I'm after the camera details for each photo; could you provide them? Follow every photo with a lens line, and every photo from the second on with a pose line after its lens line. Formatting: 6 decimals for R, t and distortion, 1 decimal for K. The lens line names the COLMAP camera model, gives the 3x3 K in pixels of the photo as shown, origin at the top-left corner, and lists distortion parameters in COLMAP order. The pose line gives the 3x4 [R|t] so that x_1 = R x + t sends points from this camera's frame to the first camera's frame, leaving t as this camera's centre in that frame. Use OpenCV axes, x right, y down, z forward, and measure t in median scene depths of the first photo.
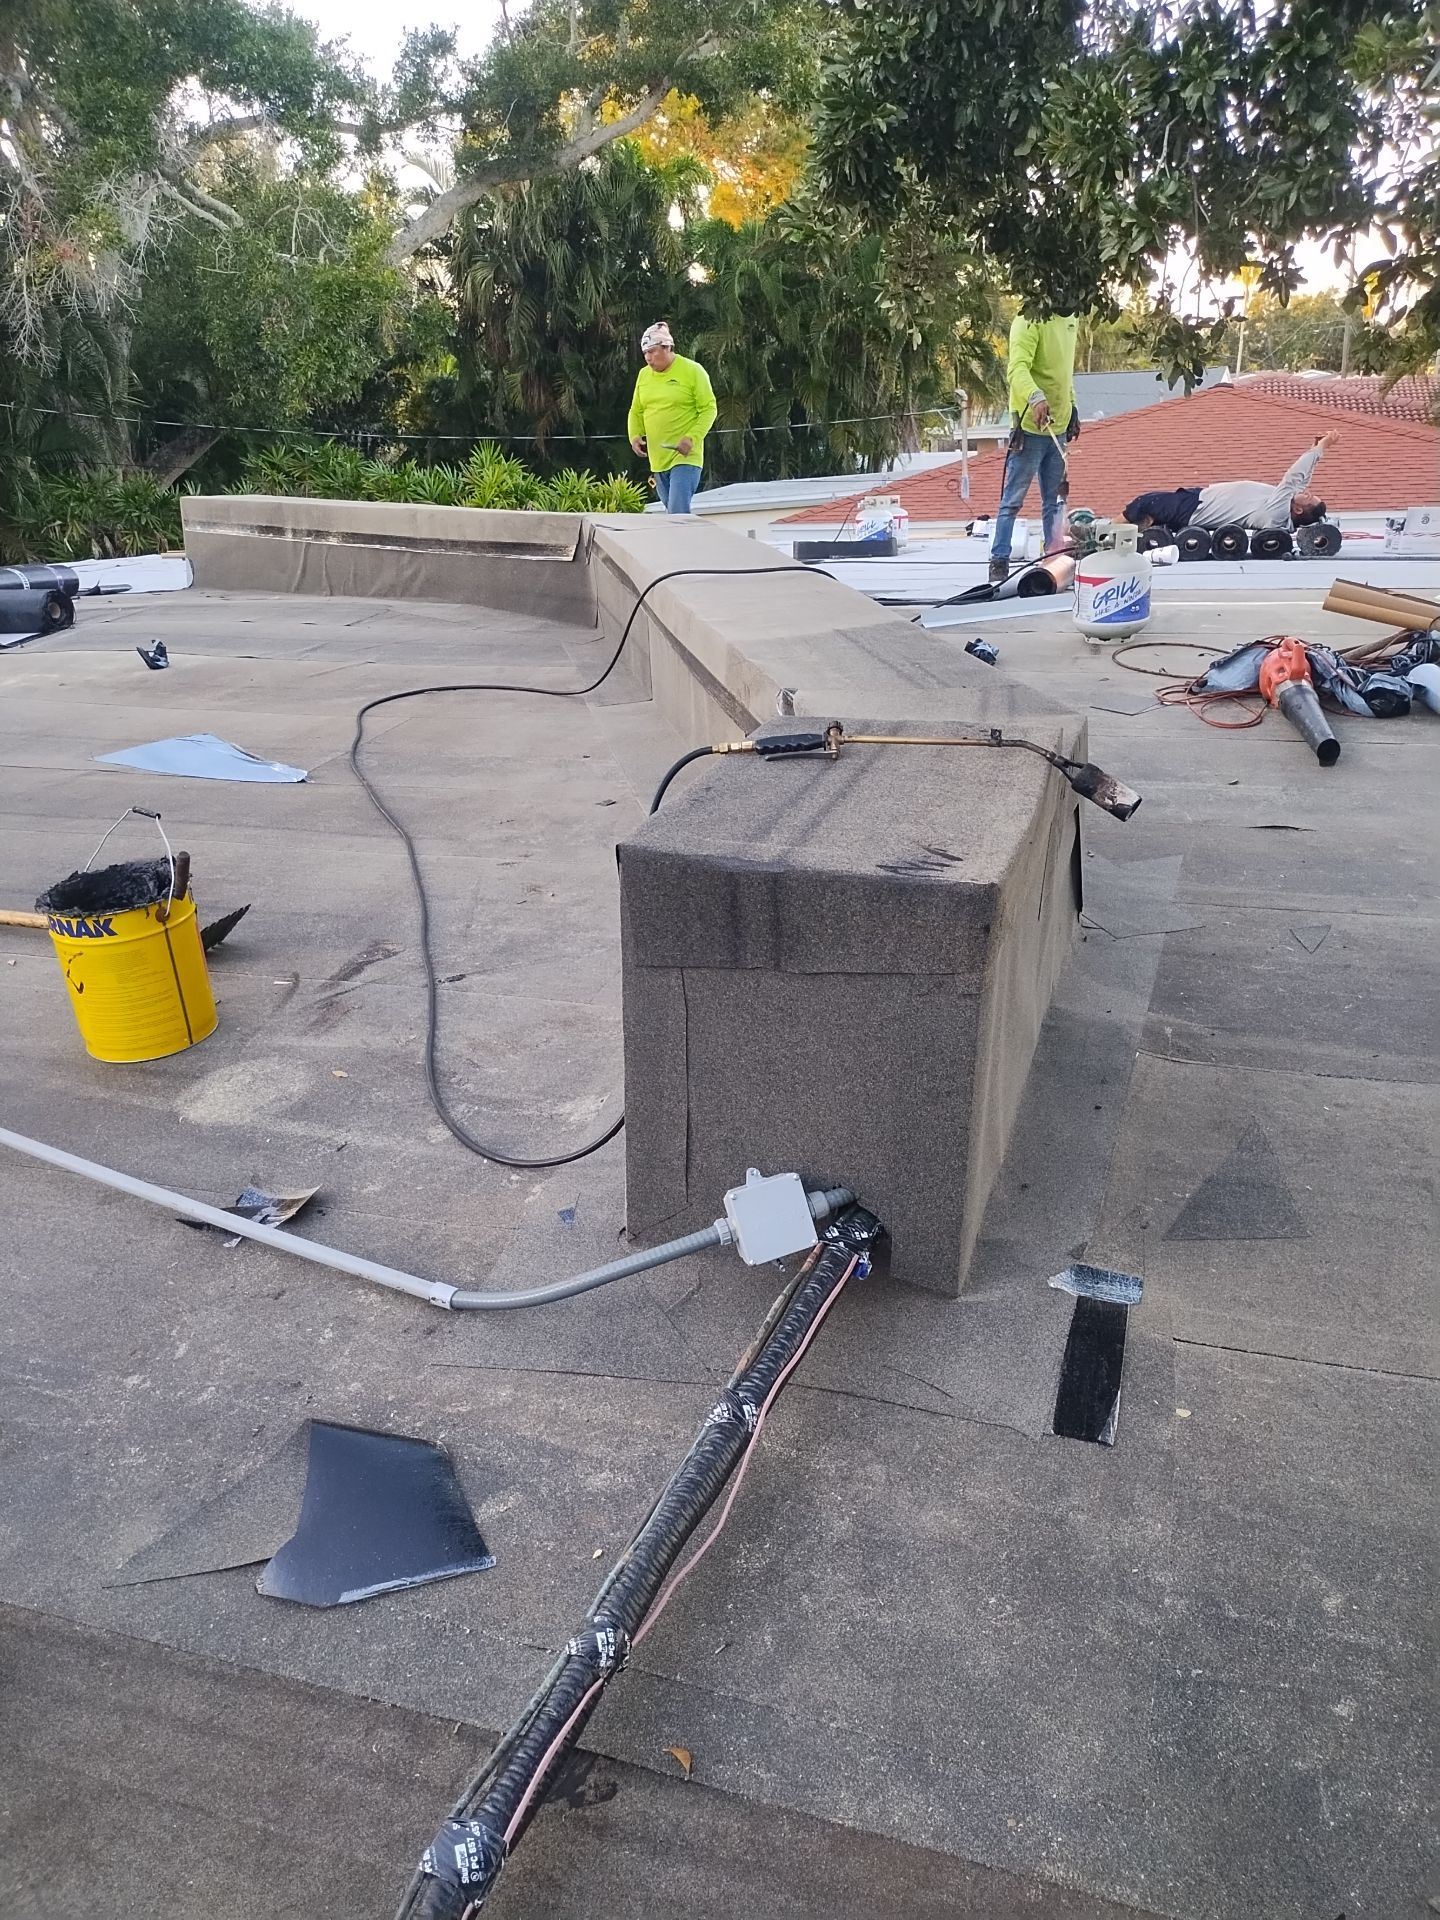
lens RADIAL K [[1423.0, 0, 708.4], [0, 1423.0, 959.9], [0, 0, 1]] dist [0.057052, -0.066707]
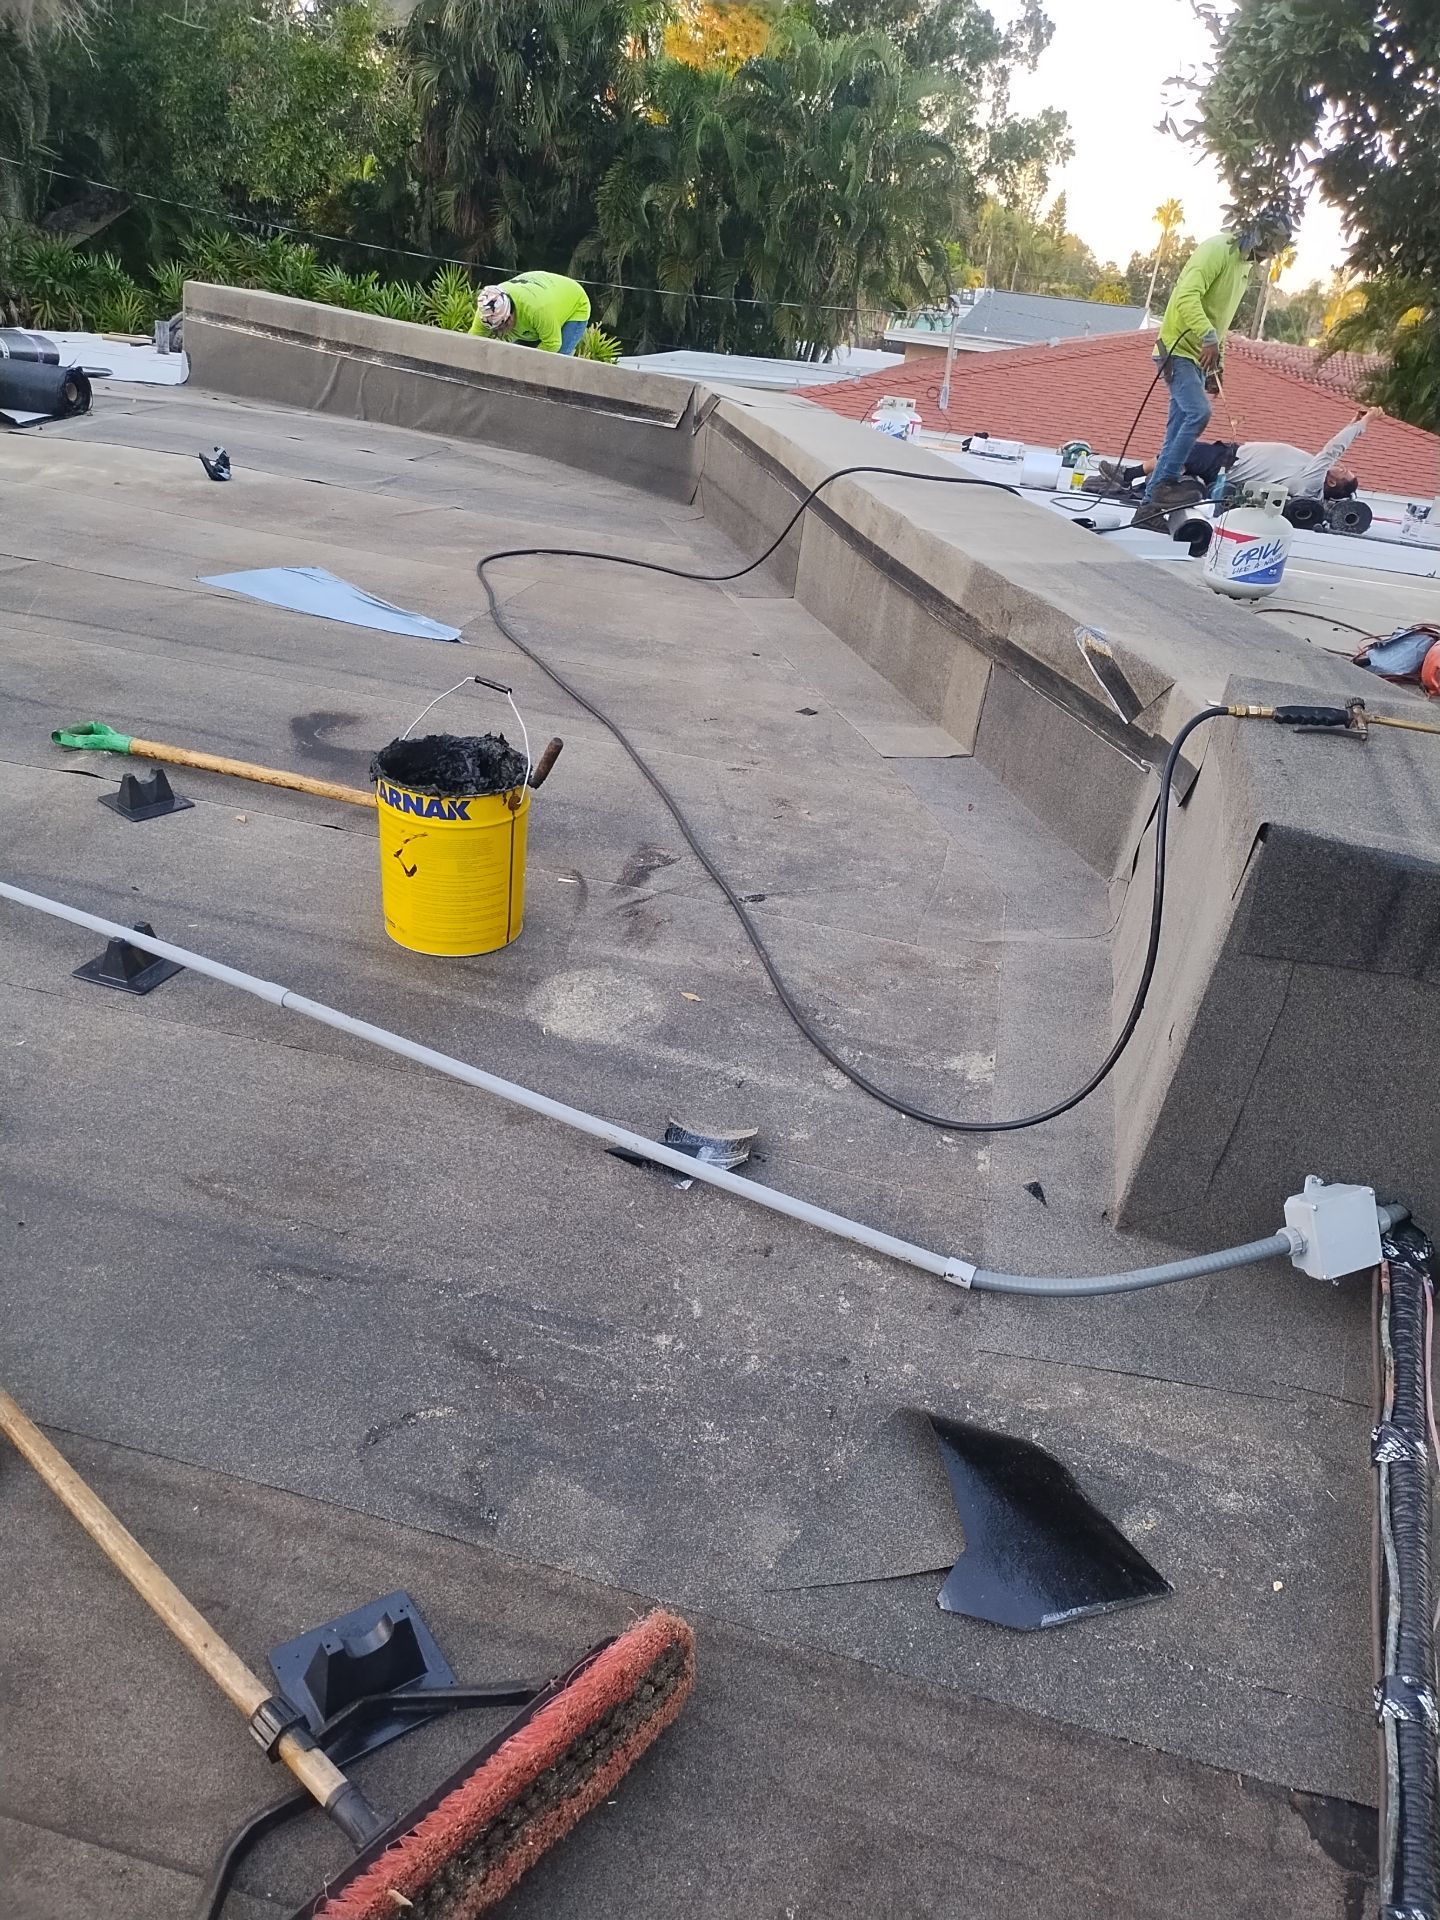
lens RADIAL K [[1423.0, 0, 716.4], [0, 1423.0, 964.5], [0, 0, 1]] dist [0.057052, -0.066707]
pose [[0.985811, 0.108397, 0.128167, -0.212905], [-0.118700, 0.990043, 0.075663, -0.007656], [-0.118689, -0.089803, 0.988862, 0.048445]]
